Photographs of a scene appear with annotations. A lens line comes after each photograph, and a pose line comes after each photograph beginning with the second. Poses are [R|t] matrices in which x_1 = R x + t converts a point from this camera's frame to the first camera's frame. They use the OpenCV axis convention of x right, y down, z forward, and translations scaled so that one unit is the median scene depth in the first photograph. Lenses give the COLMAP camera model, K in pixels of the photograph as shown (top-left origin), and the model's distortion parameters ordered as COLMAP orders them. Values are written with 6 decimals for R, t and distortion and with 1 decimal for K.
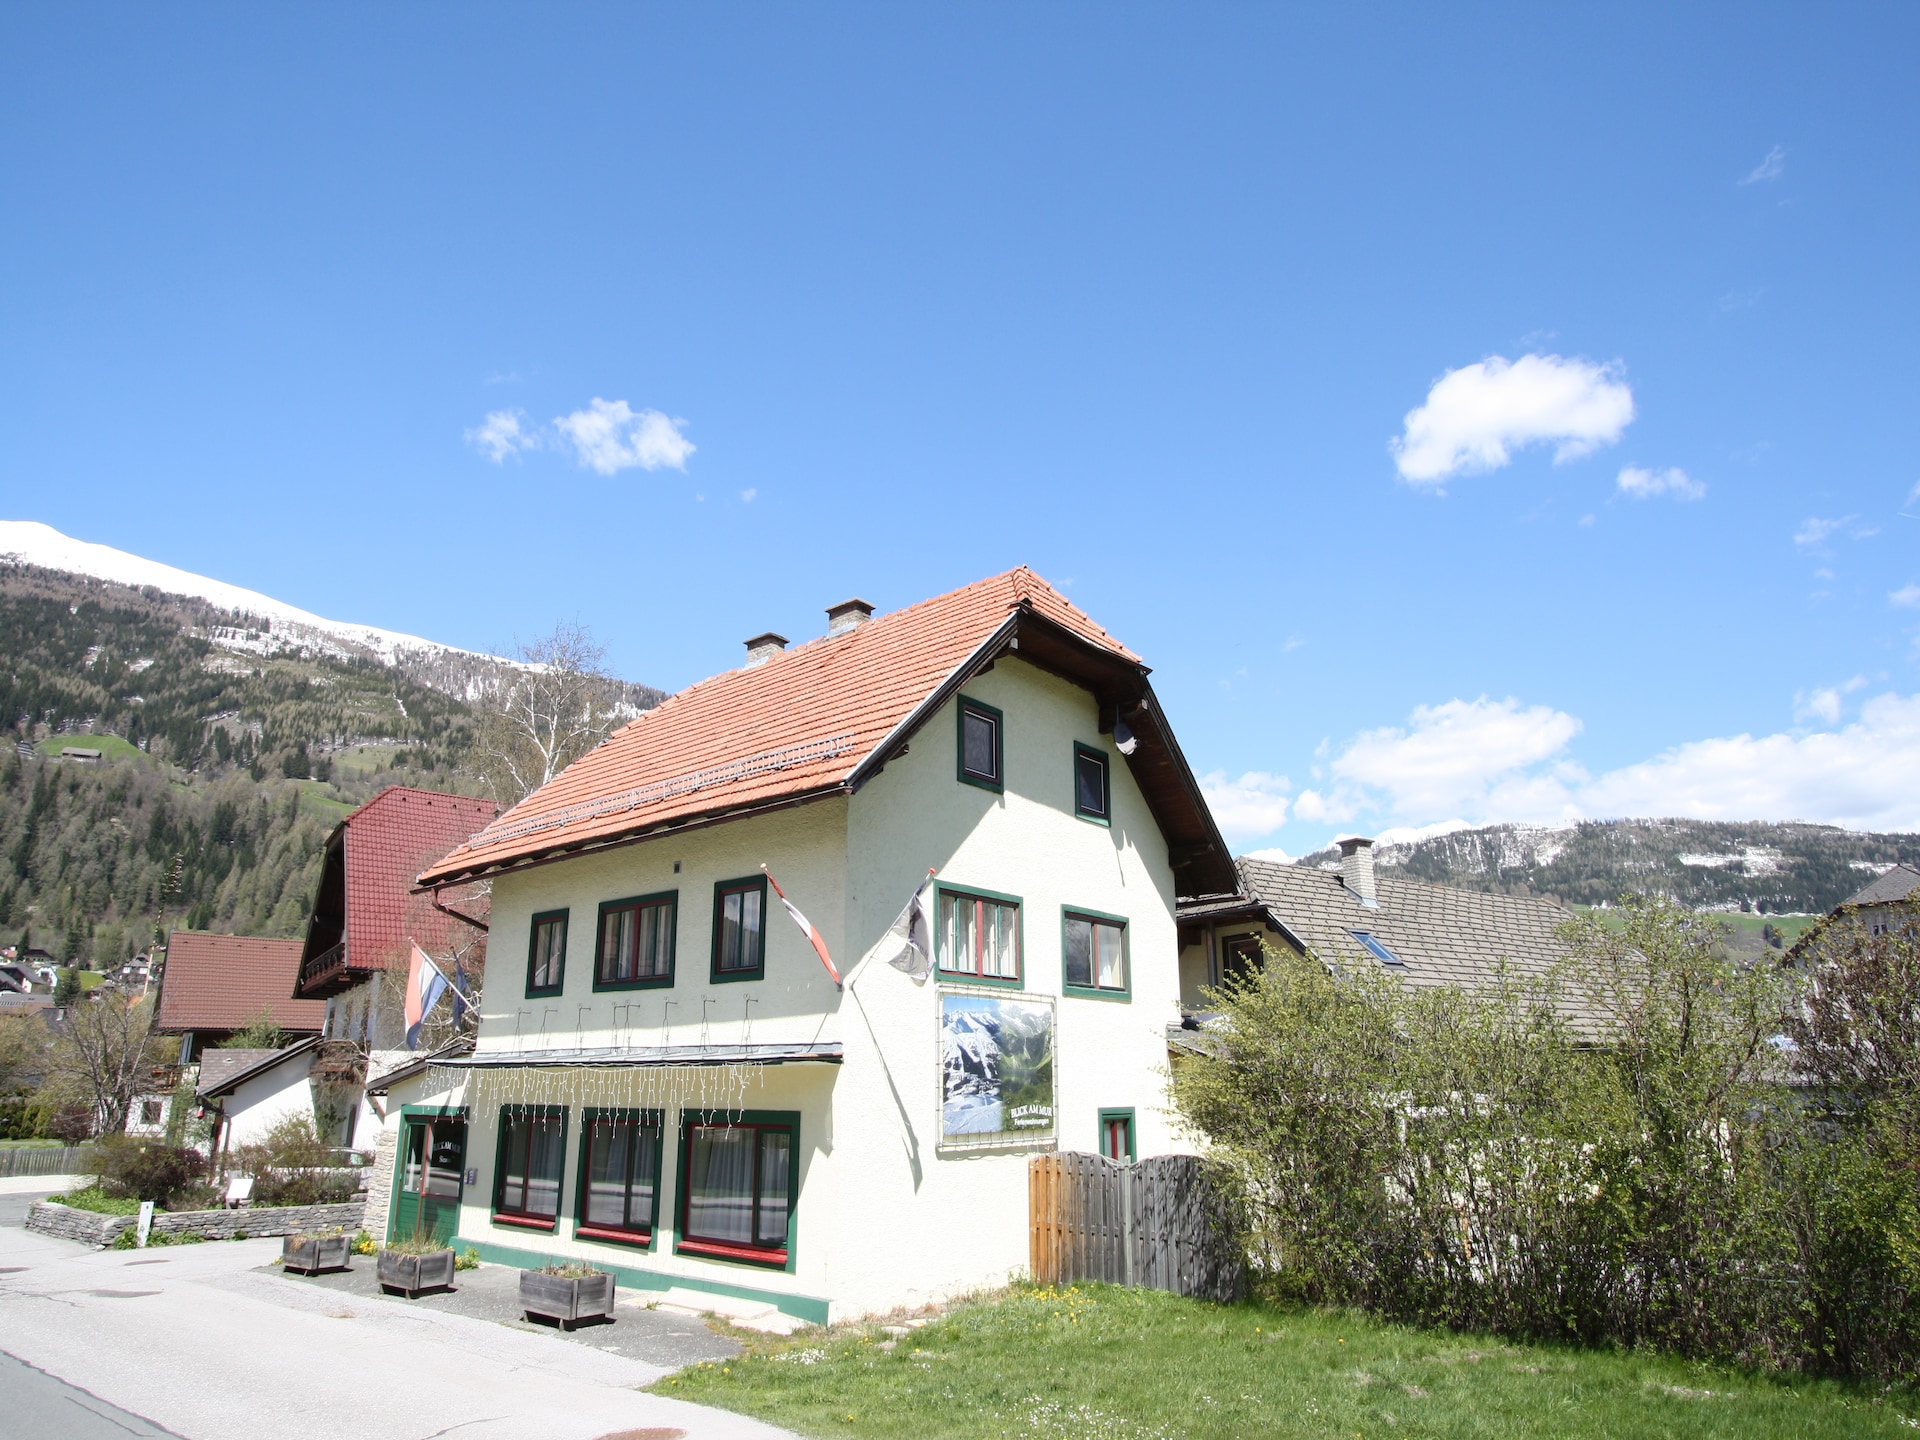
lens RADIAL K [[1135.0, 0, 958.5], [0, 1135.0, 764.4], [0, 0, 1]] dist [-0.001271, 0.001855]
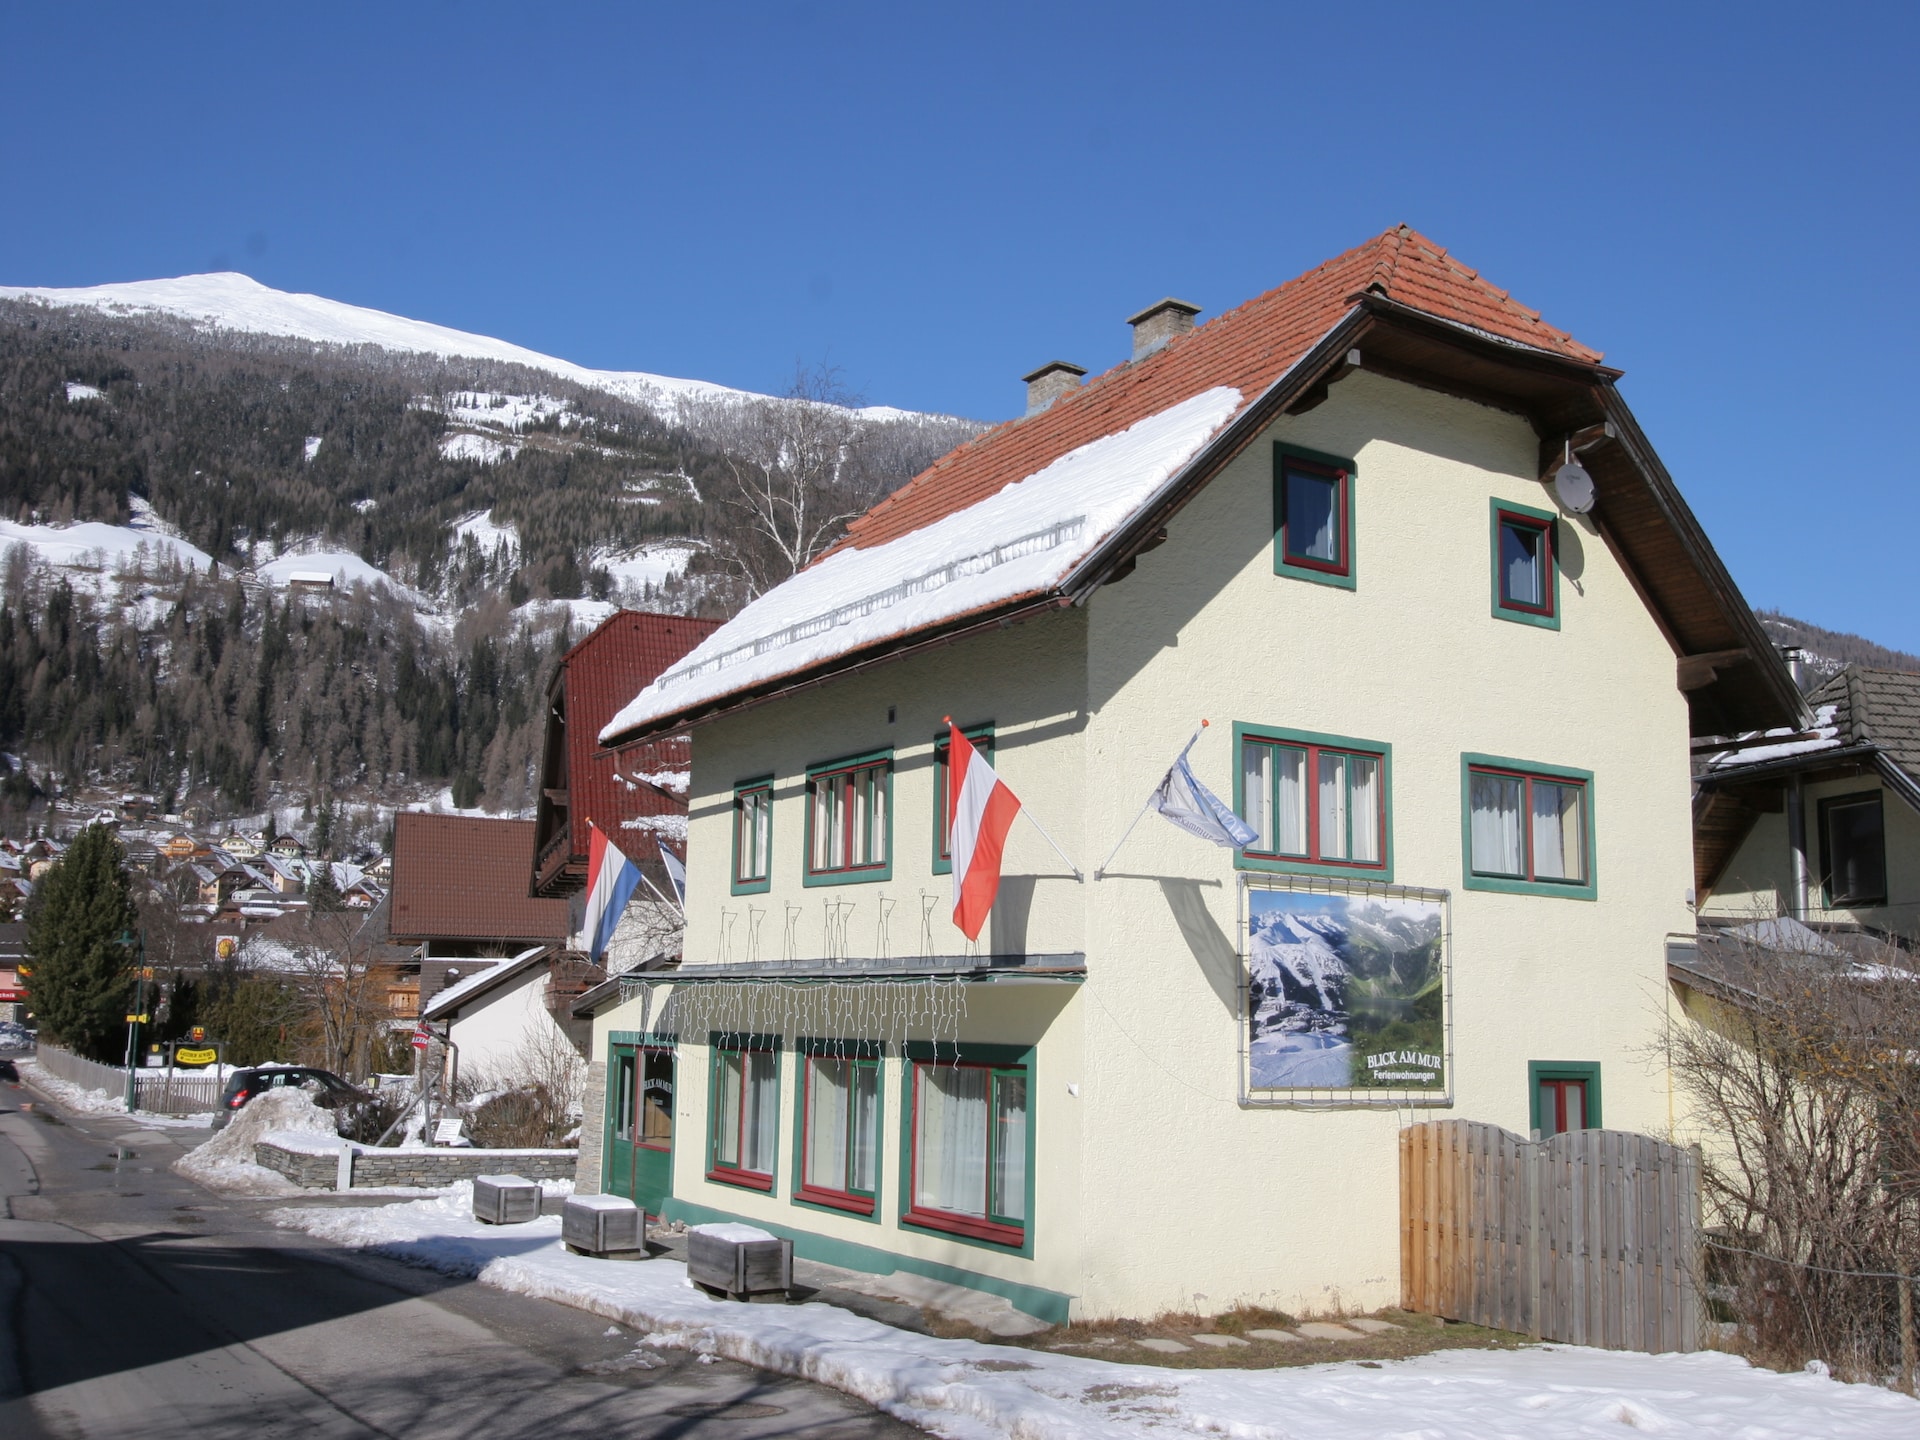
lens RADIAL K [[1790.4, 0, 960.0], [0, 1790.4, 720.0], [0, 0, 1]] dist [0.004739, 0.004461]
pose [[0.949744, -0.028388, -0.311737, 0.119909], [0.059817, 0.993986, 0.091724, -0.006055], [0.307258, -0.105761, 0.945731, -0.049849]]
